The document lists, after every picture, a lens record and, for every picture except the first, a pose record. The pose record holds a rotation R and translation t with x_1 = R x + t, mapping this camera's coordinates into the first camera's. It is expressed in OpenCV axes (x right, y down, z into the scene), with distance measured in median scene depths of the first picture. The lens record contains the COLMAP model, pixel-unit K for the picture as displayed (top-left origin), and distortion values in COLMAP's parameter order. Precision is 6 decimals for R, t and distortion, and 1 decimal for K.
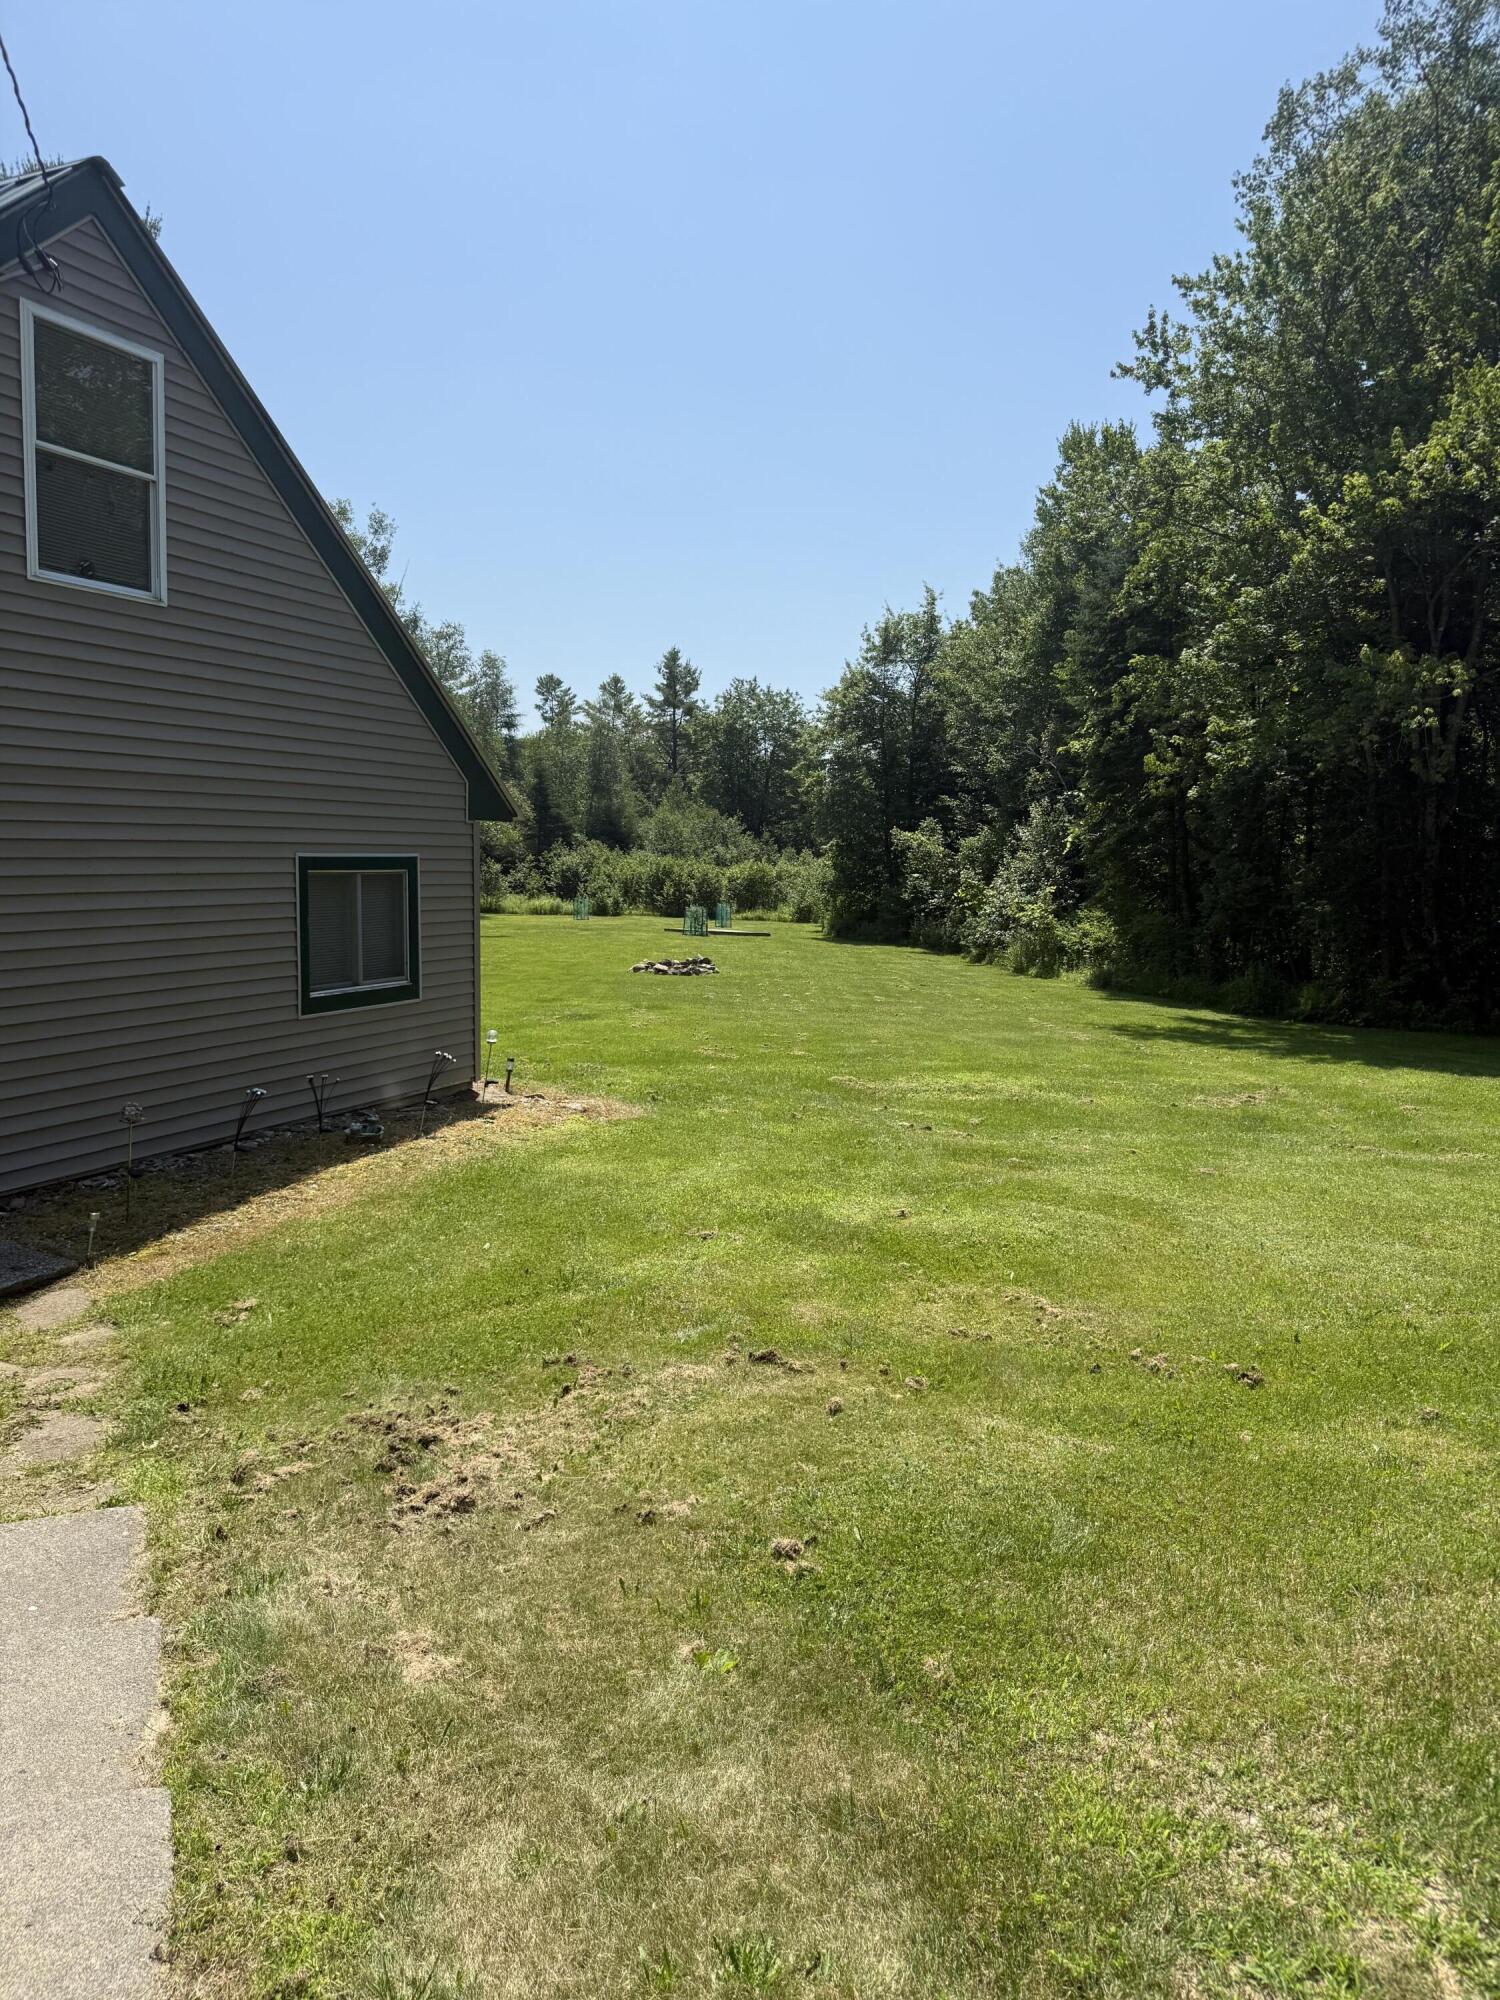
lens RADIAL K [[1400.0, 0, 753.0], [0, 1400.0, 1035.2], [0, 0, 1]] dist [0.043526, -0.045885]
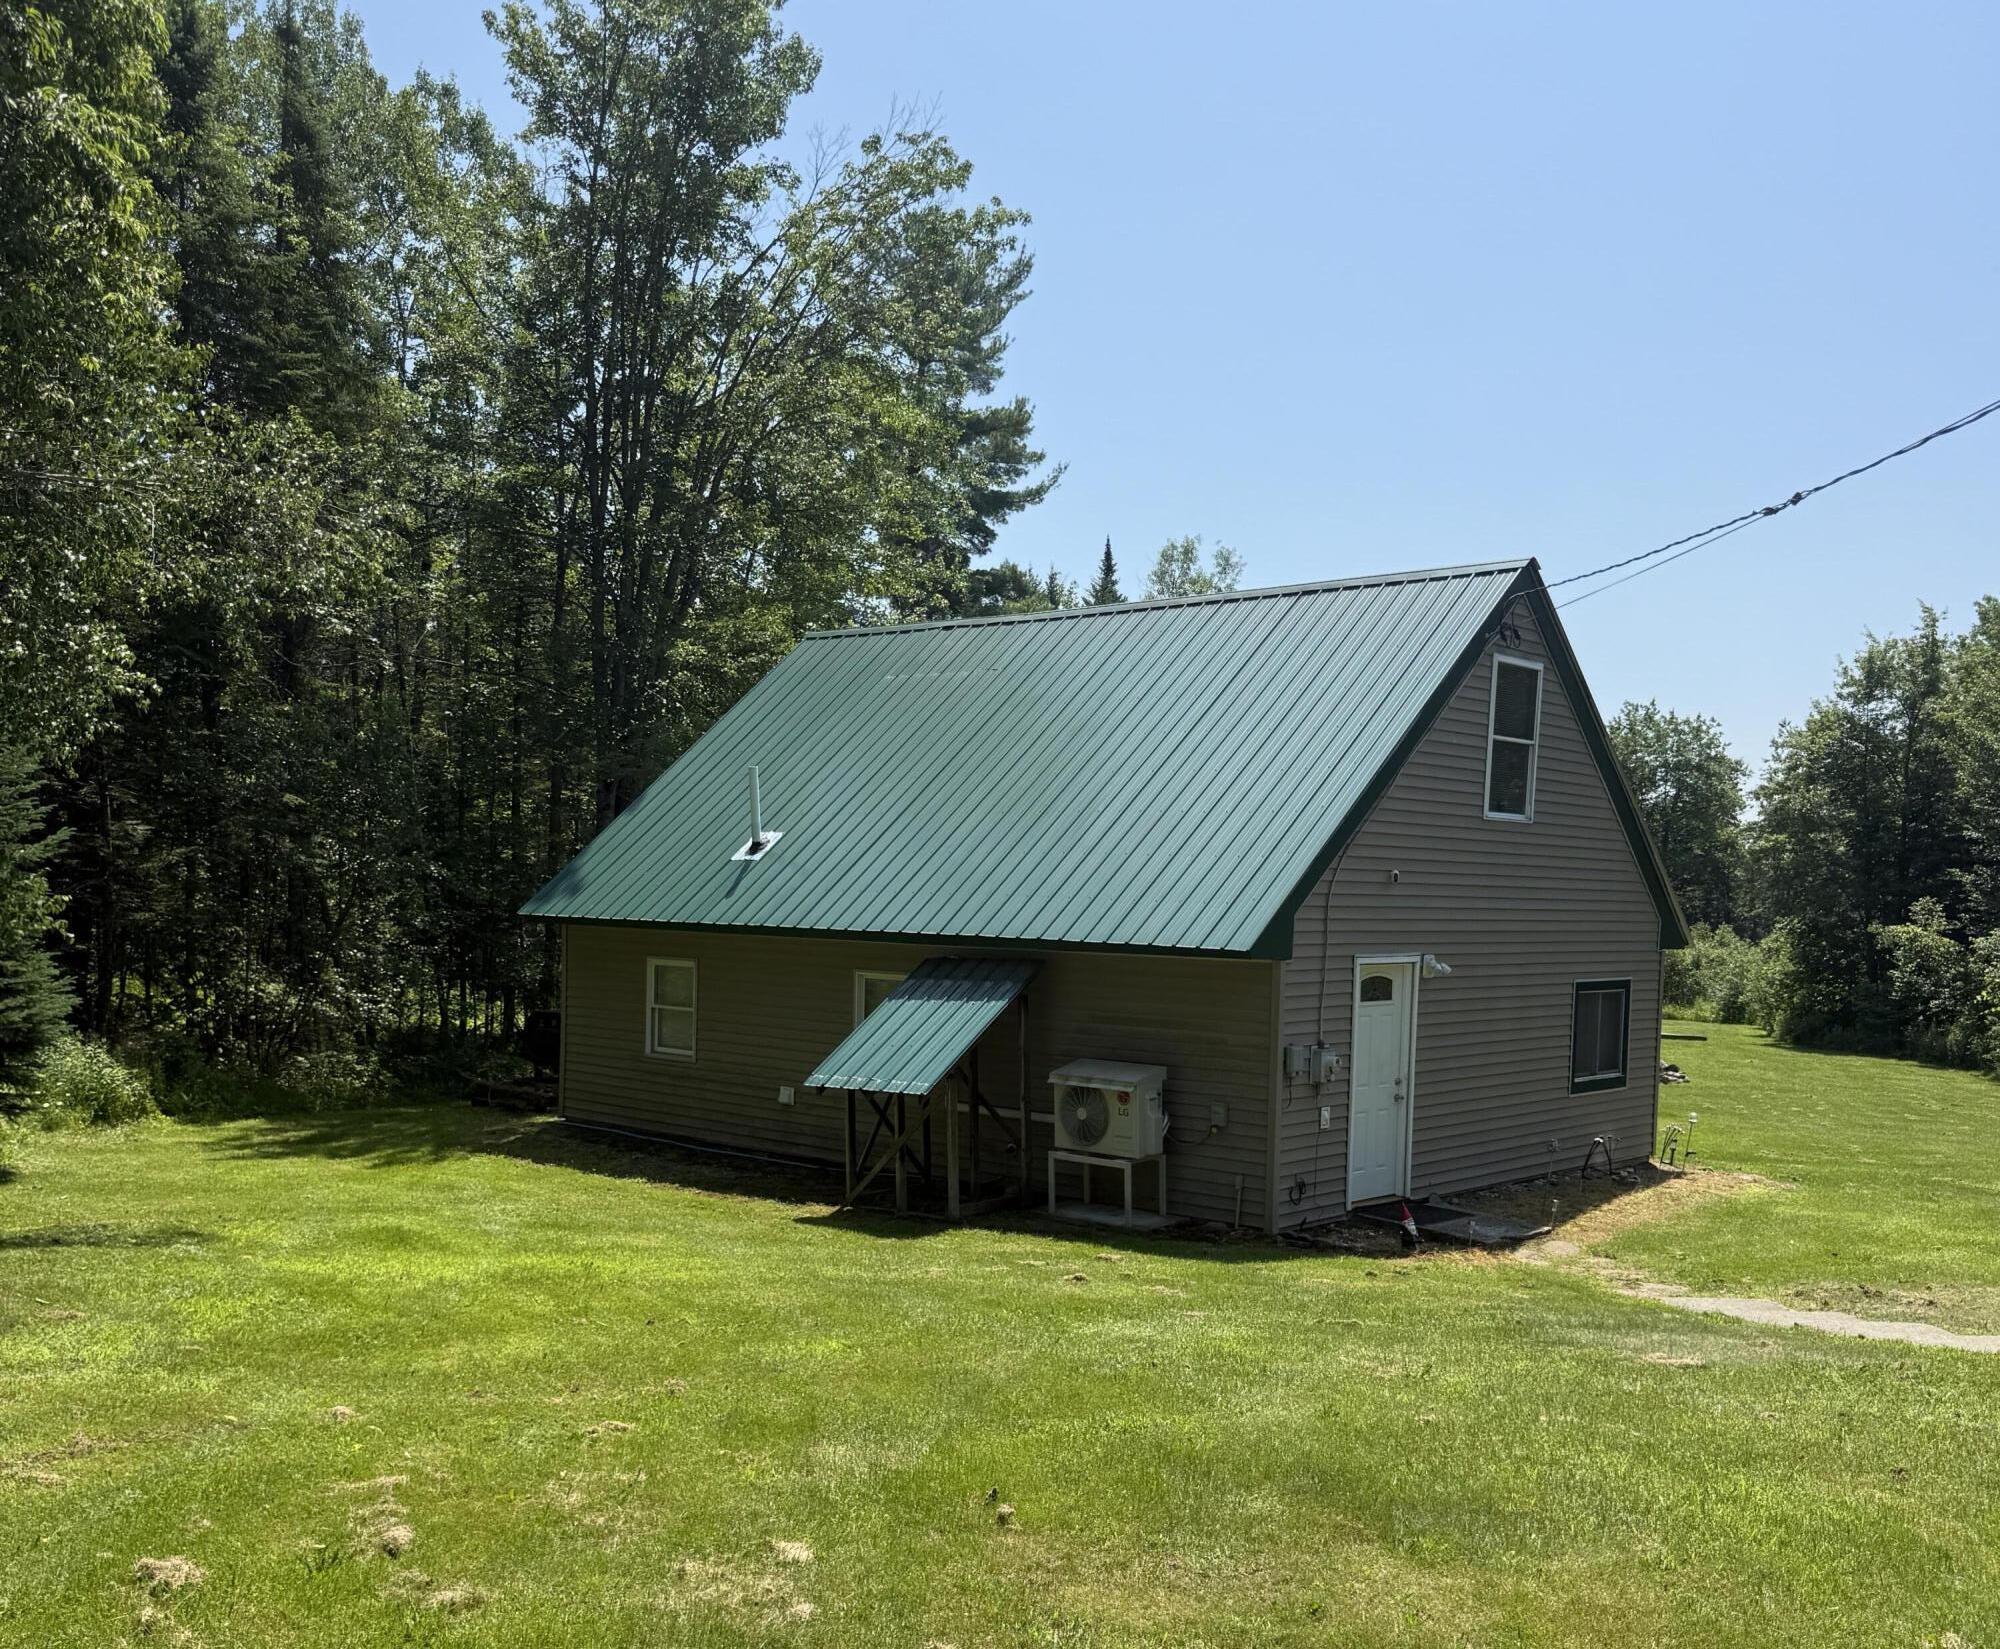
lens RADIAL K [[1883.1, 0, 935.7], [0, 1883.1, 1012.2], [0, 0, 1]] dist [0.004515, -0.084565]
pose [[0.942960, 0.023412, -0.332082, -0.047078], [-0.049653, 0.996257, -0.070755, 0.010587], [0.329183, 0.083208, 0.940593, -0.151699]]
